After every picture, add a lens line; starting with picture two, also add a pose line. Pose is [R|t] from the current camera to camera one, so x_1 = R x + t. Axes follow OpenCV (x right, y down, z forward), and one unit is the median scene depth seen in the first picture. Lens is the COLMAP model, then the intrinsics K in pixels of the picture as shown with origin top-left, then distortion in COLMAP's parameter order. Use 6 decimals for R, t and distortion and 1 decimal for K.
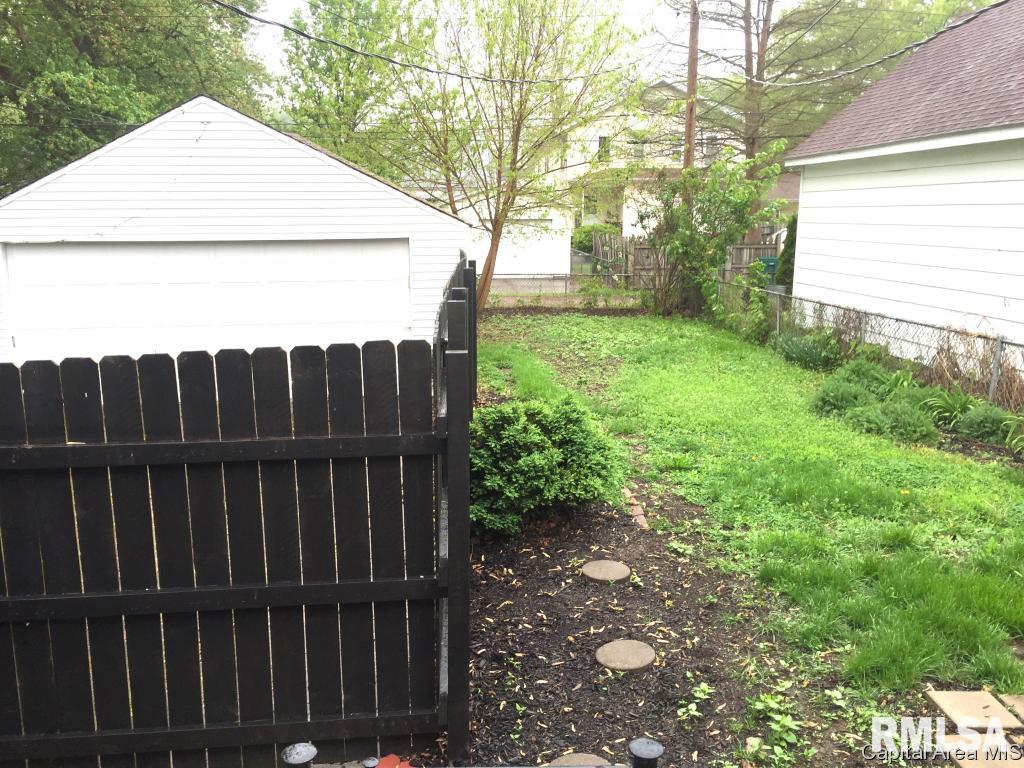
lens RADIAL K [[878.7, 0, 512.0], [0, 878.7, 384.0], [0, 0, 1]] dist [0.084011, -0.100852]
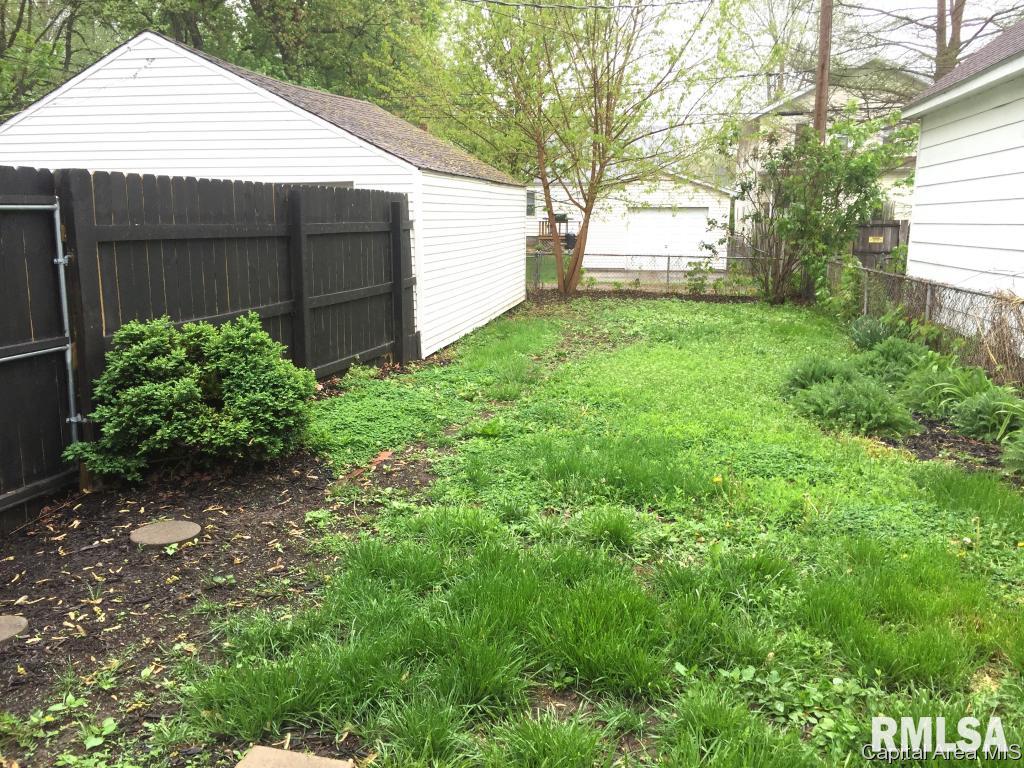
lens RADIAL K [[878.7, 0, 512.0], [0, 878.7, 384.0], [0, 0, 1]] dist [0.084011, -0.100852]
pose [[0.964920, 0.053312, -0.257073, 0.299538], [-0.055764, 0.998441, -0.002253, 0.036402], [0.256552, 0.016509, 0.966389, 0.177949]]
